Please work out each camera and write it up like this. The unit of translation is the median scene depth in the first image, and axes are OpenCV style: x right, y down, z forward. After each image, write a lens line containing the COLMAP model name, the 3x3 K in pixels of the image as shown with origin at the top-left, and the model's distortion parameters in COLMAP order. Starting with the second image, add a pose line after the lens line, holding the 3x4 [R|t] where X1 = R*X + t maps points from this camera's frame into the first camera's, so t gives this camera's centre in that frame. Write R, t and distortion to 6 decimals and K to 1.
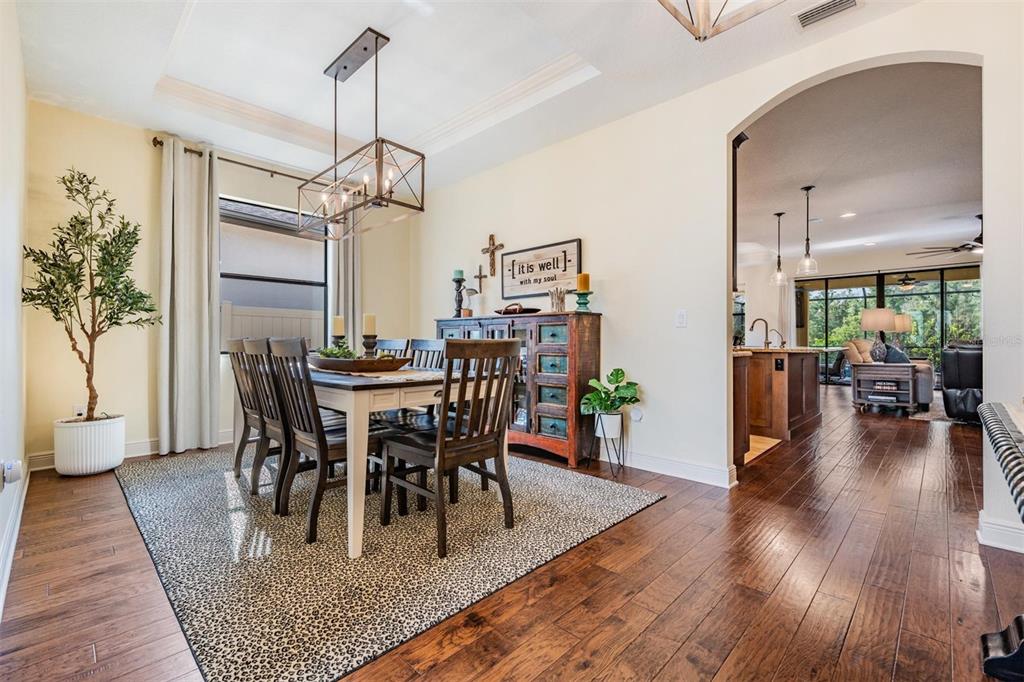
lens RADIAL K [[443.5, 0, 513.6], [0, 443.5, 337.0], [0, 0, 1]] dist [-0.010470, -0.000611]
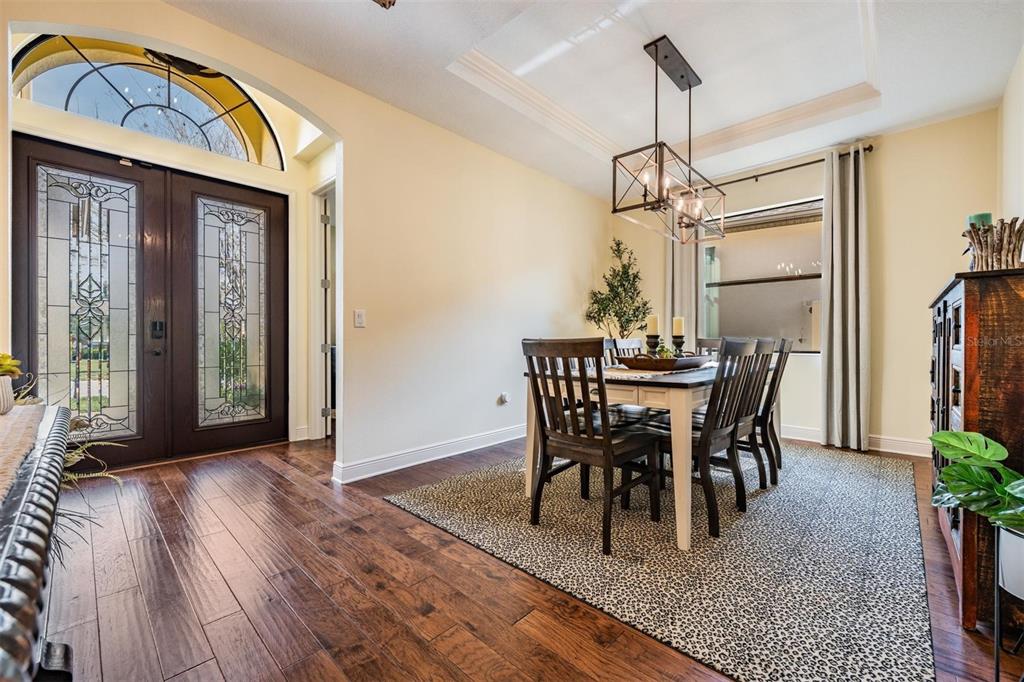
lens RADIAL K [[412.2, 0, 514.4], [0, 412.2, 344.9], [0, 0, 1]] dist [-0.016598, 0.000234]
pose [[0.011429, 0.016013, -0.999806, 0.623255], [0.016728, 0.999729, 0.016203, -0.004756], [0.999795, -0.016910, 0.011158, 0.622151]]
